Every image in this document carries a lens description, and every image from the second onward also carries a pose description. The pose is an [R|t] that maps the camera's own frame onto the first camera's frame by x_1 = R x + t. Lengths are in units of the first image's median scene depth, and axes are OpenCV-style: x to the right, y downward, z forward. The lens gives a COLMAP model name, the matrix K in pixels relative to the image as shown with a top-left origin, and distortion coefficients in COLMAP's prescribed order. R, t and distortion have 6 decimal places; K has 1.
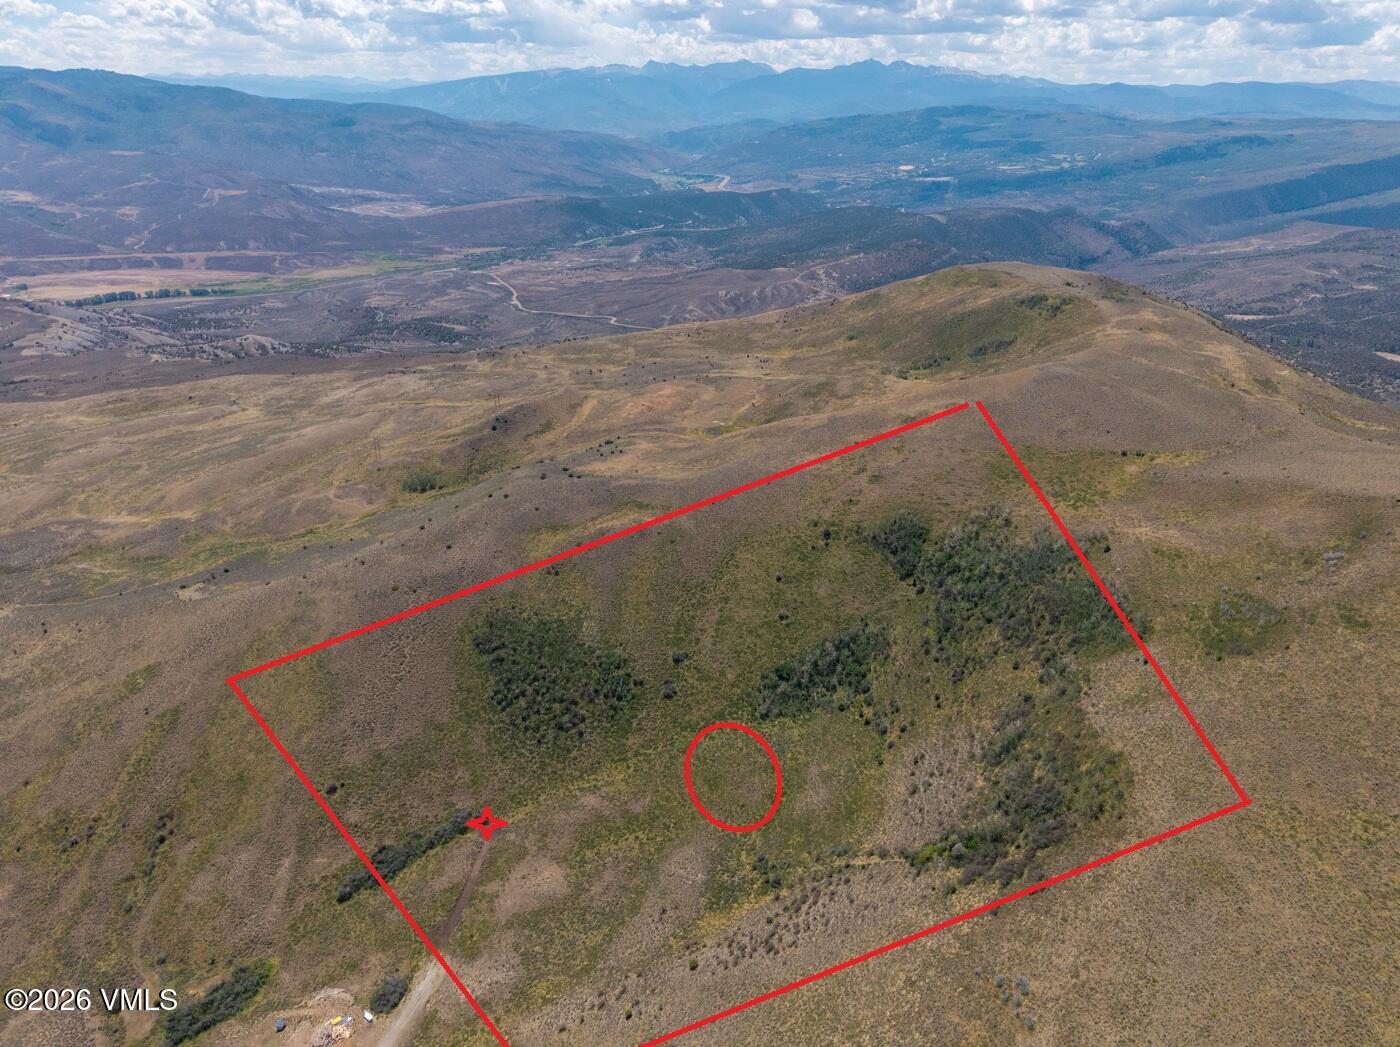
lens RADIAL K [[954.0, 0, 712.7], [0, 954.0, 520.8], [0, 0, 1]] dist [0.030773, -0.020664]
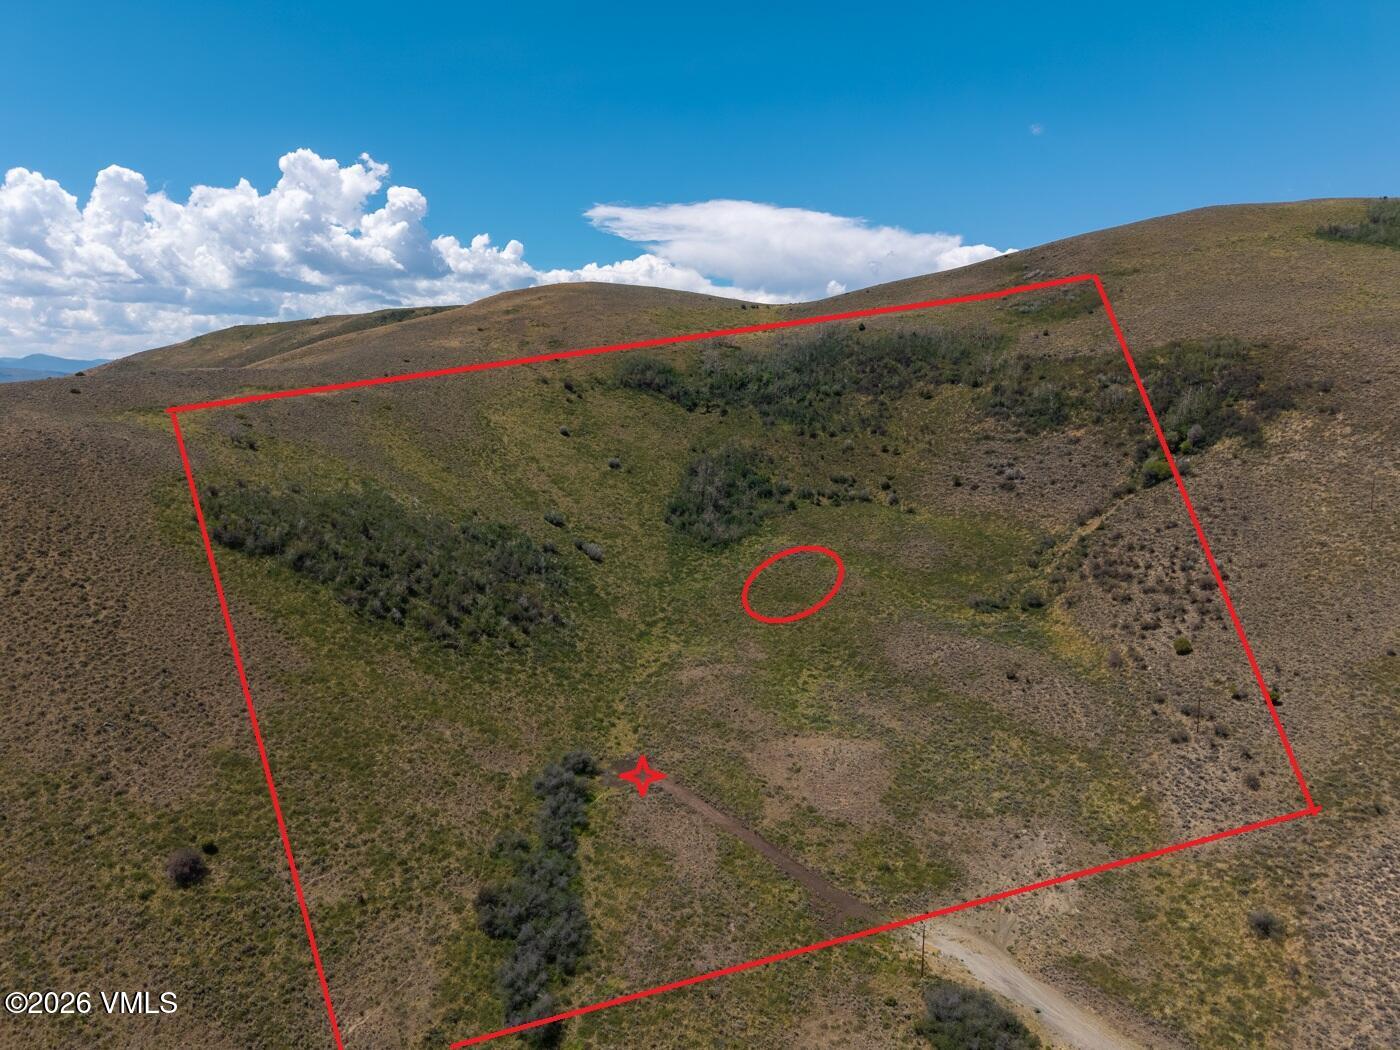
lens RADIAL K [[954.0, 0, 702.3], [0, 954.0, 524.9], [0, 0, 1]] dist [0.030773, -0.020664]
pose [[0.548037, -0.126015, 0.826907, -0.570163], [0.348874, 0.932930, -0.089045, 0.273624], [-0.760225, 0.337287, 0.555244, 0.705686]]
